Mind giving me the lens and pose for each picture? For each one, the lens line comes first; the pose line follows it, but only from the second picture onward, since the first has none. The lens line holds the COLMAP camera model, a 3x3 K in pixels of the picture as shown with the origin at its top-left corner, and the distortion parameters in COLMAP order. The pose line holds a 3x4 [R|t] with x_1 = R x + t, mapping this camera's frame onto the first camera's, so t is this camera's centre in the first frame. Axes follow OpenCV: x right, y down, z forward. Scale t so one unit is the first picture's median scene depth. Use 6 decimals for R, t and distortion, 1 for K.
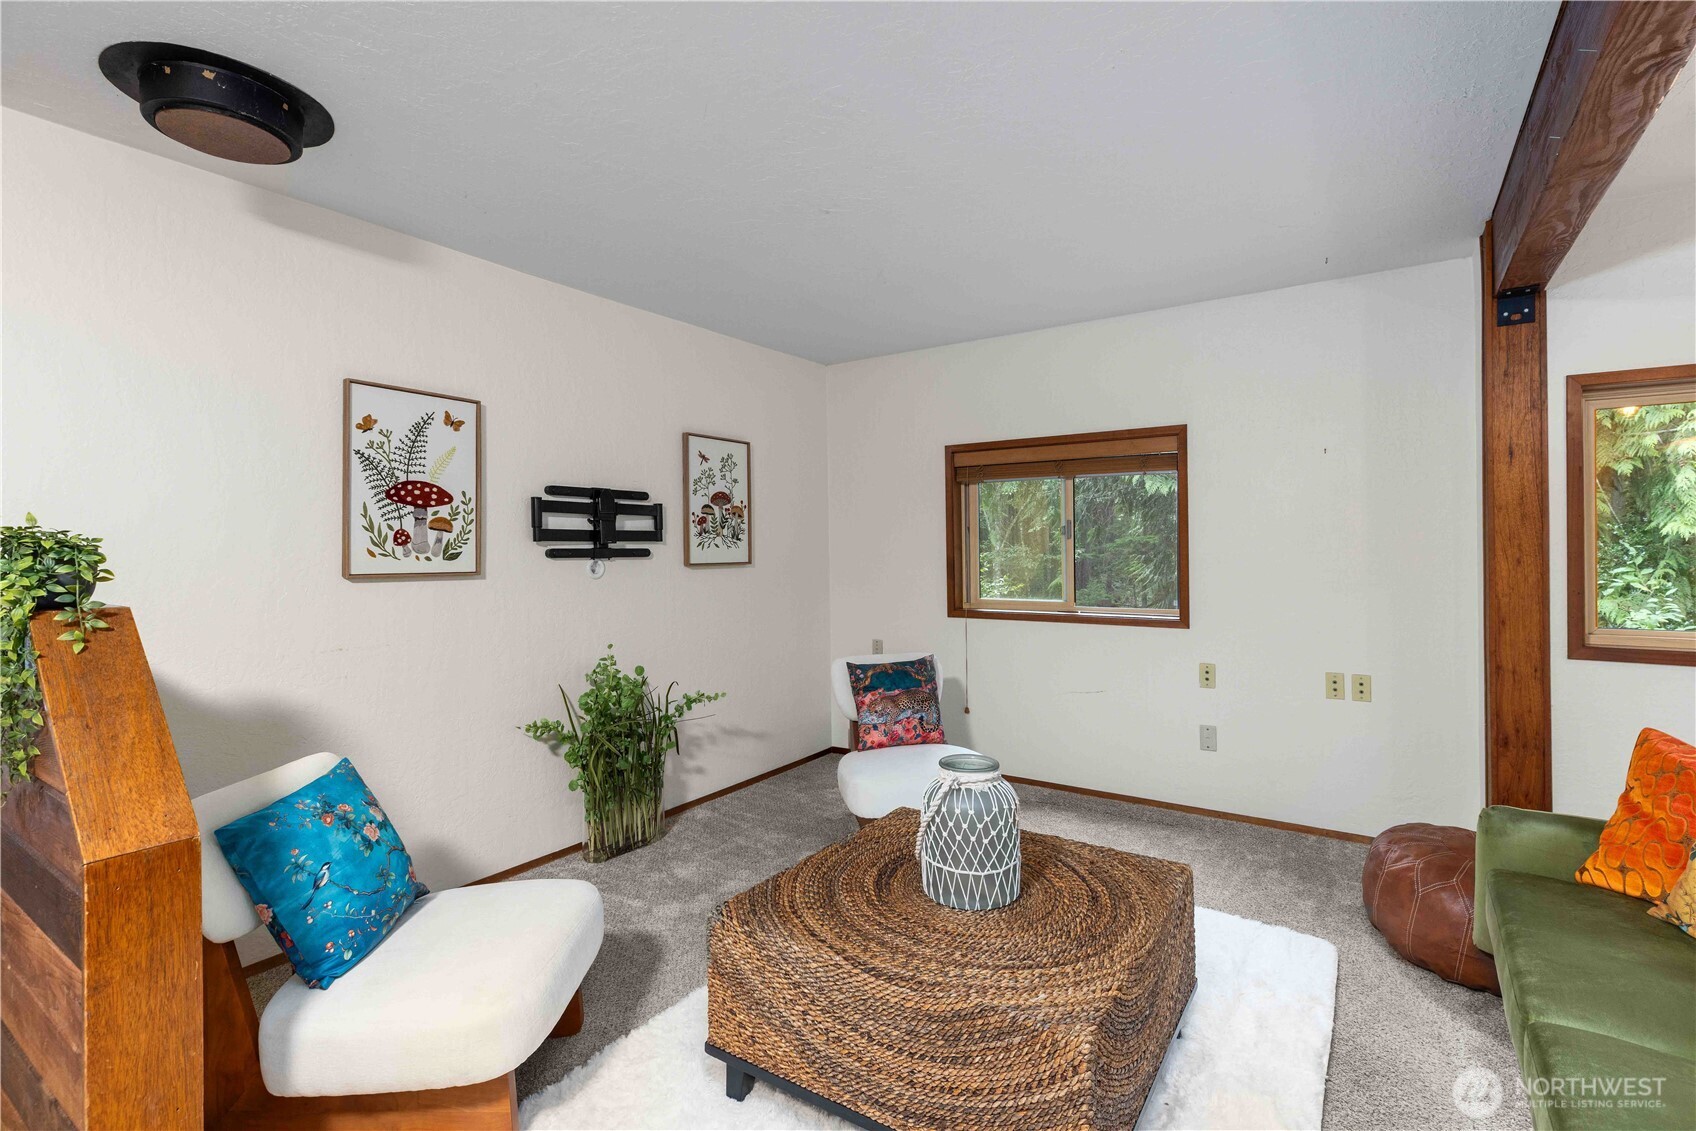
lens RADIAL K [[779.6, 0, 848.3], [0, 779.6, 558.0], [0, 0, 1]] dist [0.000381, 0.000014]
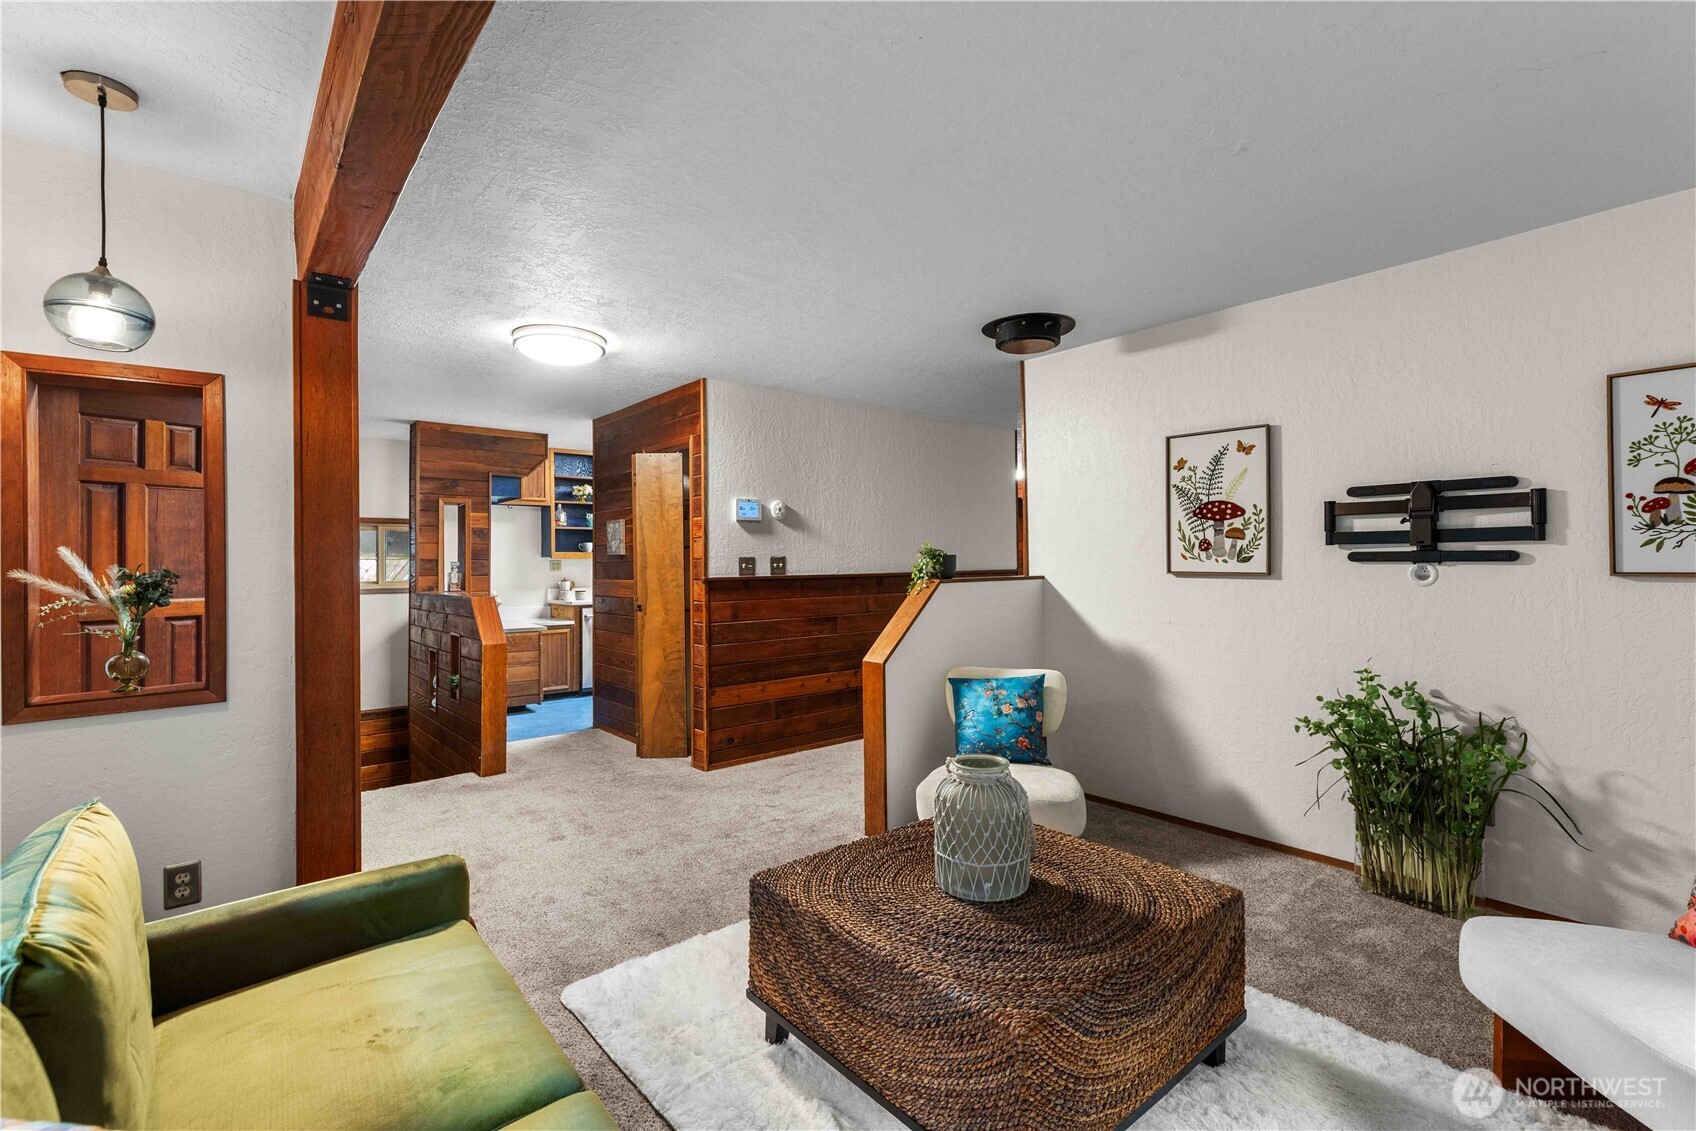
lens RADIAL K [[779.6, 0, 847.8], [0, 779.6, 558.4], [0, 0, 1]] dist [0.000381, 0.000014]
pose [[-0.287814, 0.010180, -0.957632, 0.835856], [0.003036, 0.999948, 0.009717, -0.017376], [0.957682, -0.000111, -0.287830, 0.768535]]
